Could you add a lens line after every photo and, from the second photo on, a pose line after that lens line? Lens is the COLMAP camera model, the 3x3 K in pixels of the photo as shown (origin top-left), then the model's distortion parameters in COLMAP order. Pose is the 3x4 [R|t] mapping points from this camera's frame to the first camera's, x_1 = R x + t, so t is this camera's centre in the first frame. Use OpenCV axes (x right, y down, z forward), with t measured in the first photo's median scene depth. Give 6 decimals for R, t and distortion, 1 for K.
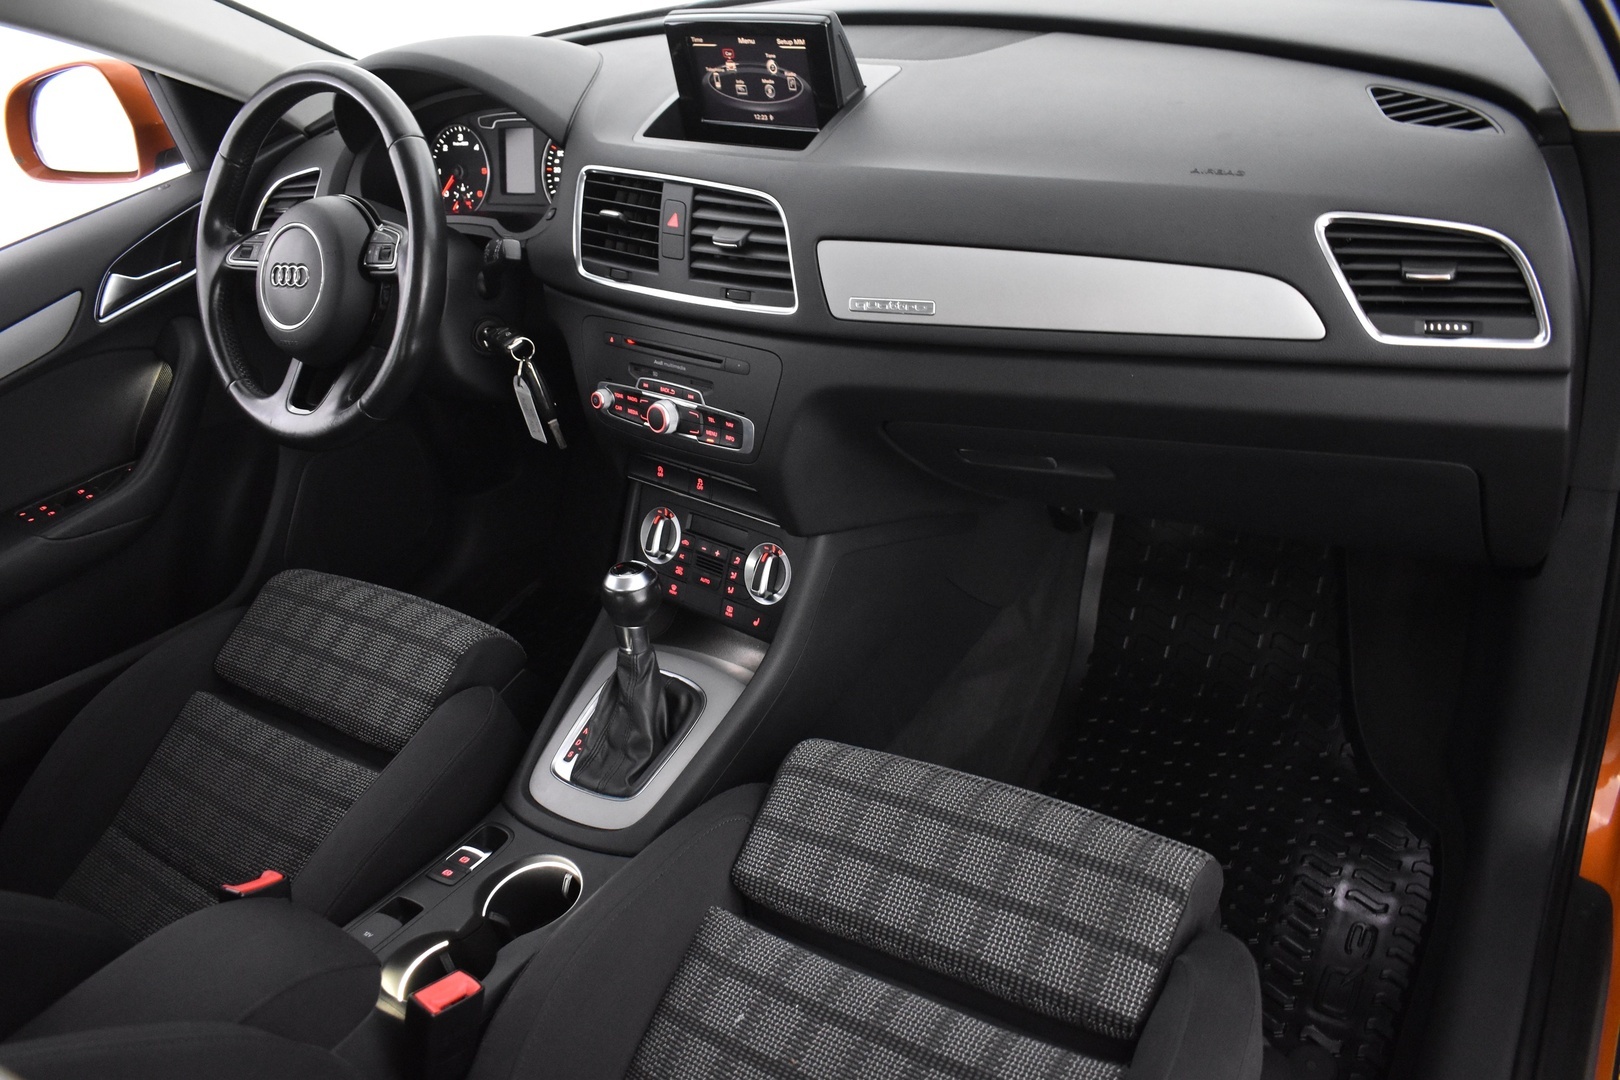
lens RADIAL K [[1268.0, 0, 810.0], [0, 1268.0, 540.0], [0, 0, 1]] dist [-0.089786, 0.008434]
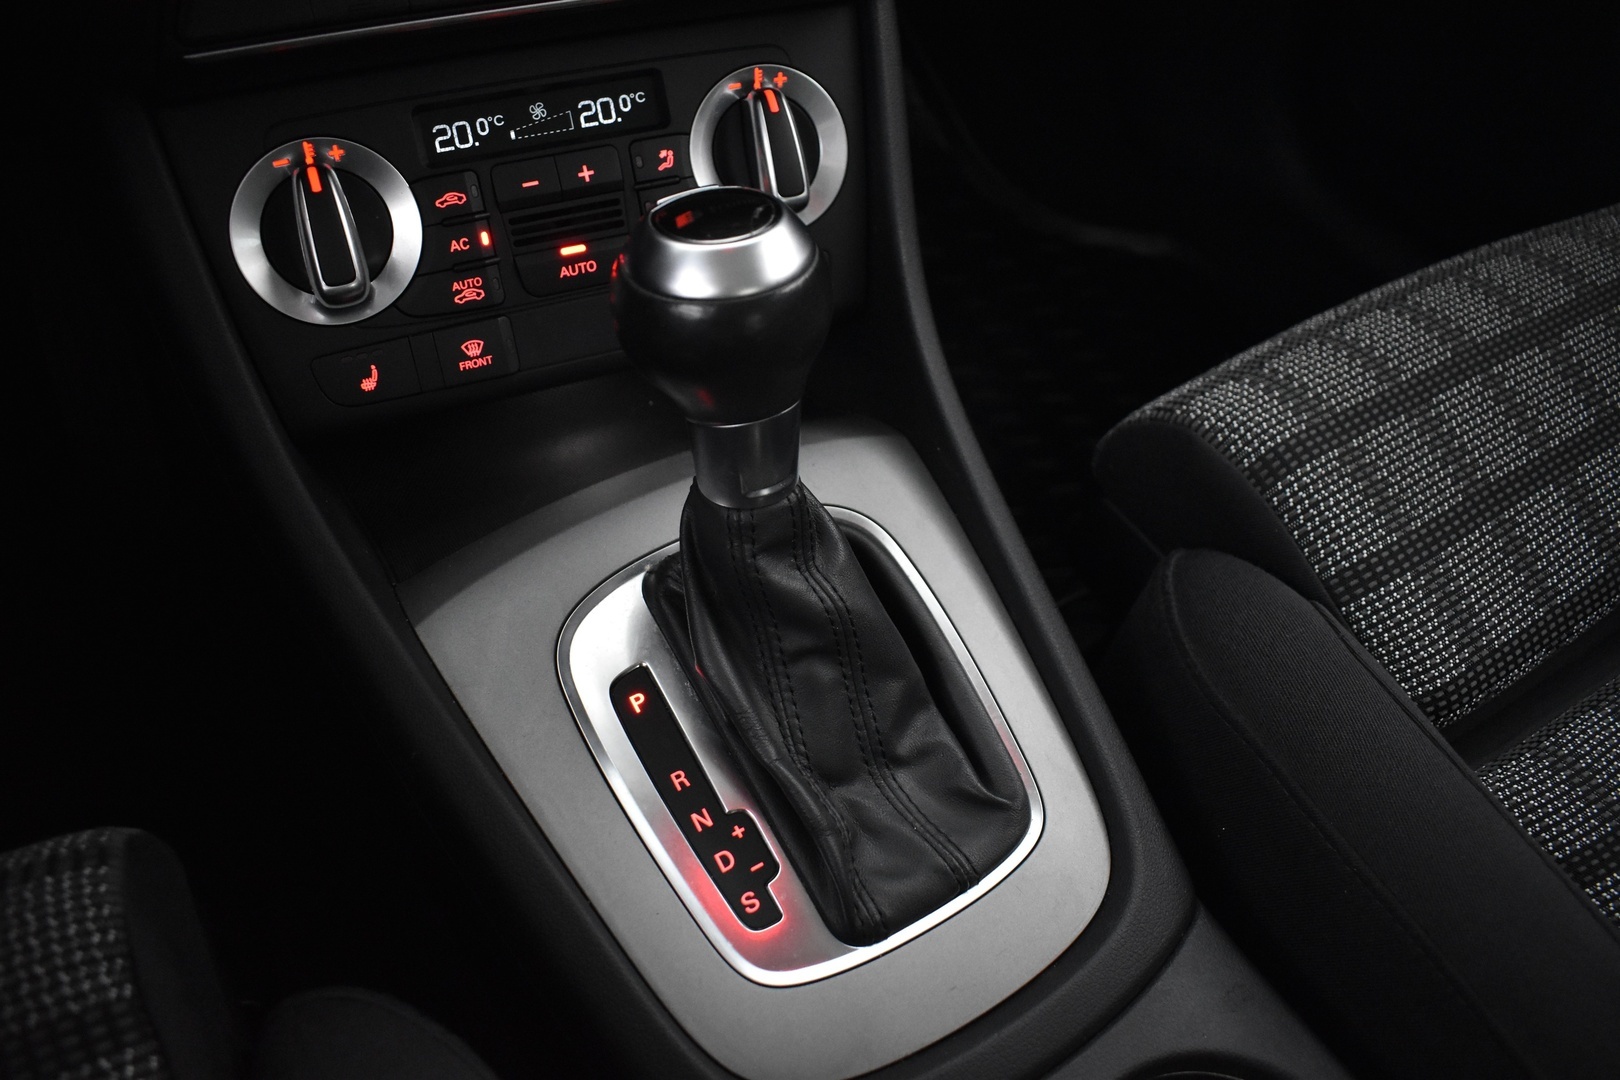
lens RADIAL K [[1268.0, 0, 810.0], [0, 1268.0, 540.0], [0, 0, 1]] dist [-0.089786, 0.008434]
pose [[0.409251, -0.531712, 0.741482, -0.385620], [0.368831, 0.839703, 0.398575, -0.020760], [-0.834552, 0.110365, 0.539761, 0.864038]]
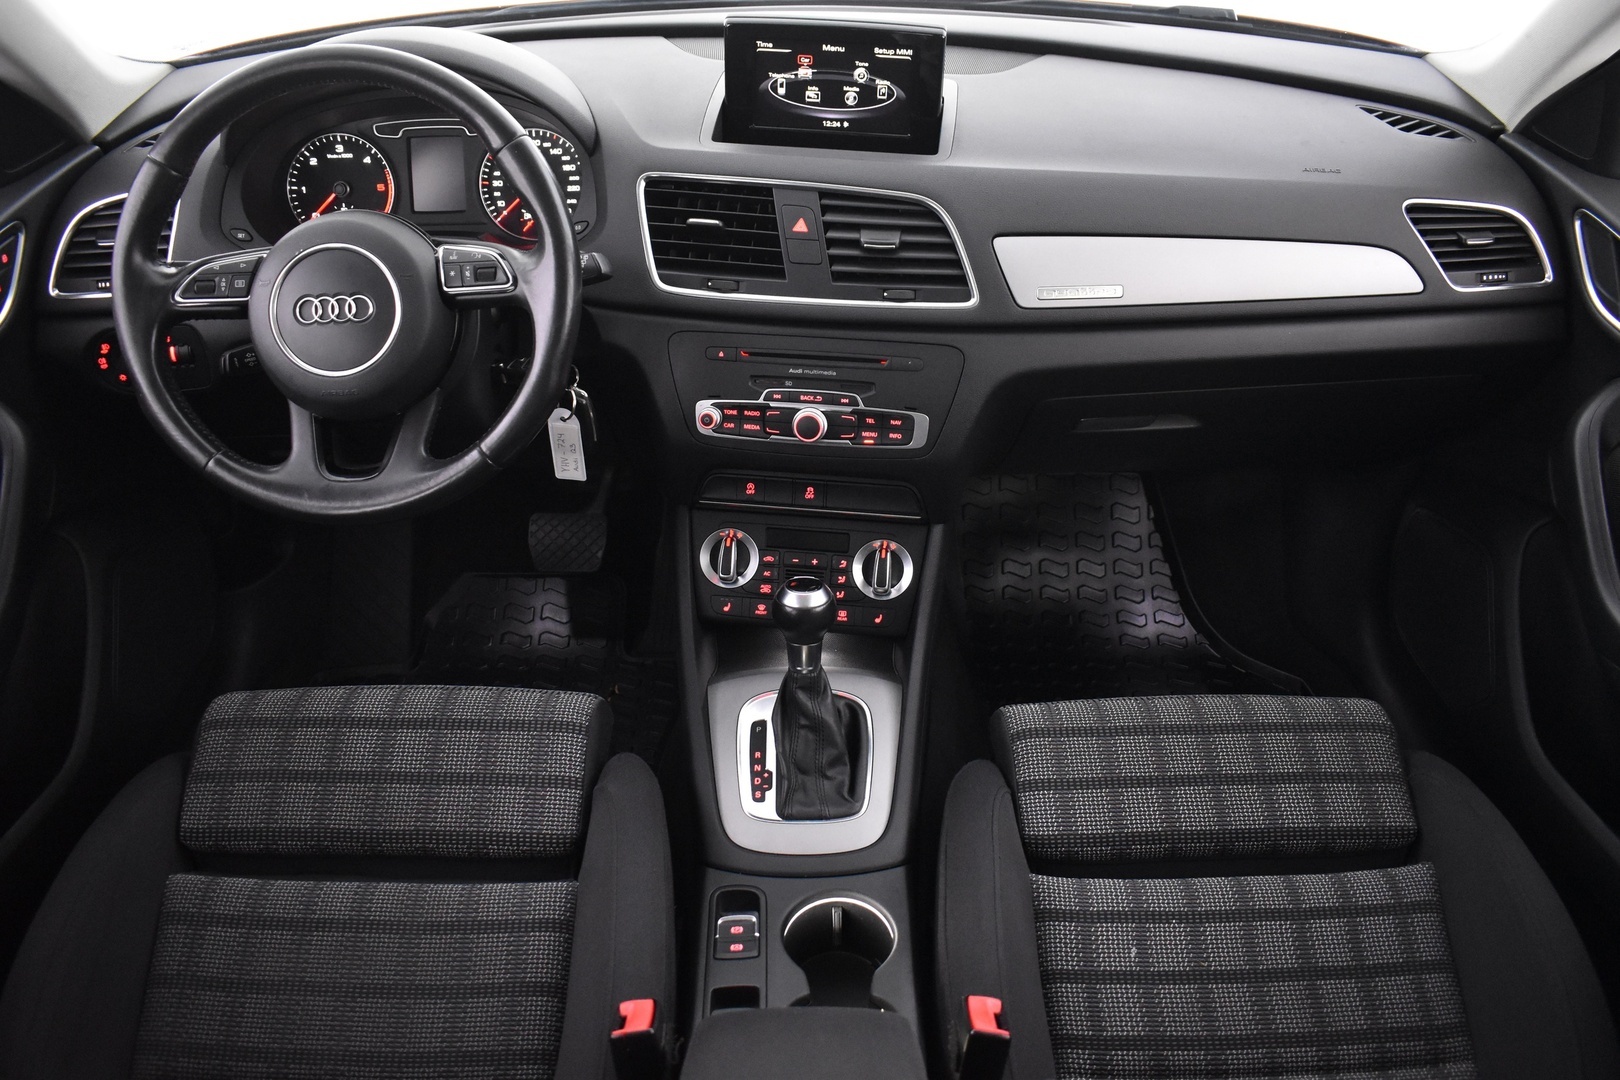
lens RADIAL K [[1268.0, 0, 810.0], [0, 1268.0, 540.0], [0, 0, 1]] dist [-0.089786, 0.008434]
pose [[0.822332, -0.162150, 0.545415, -0.679579], [0.176685, 0.983921, 0.026124, -0.036313], [-0.540881, 0.074884, 0.837759, 0.188627]]
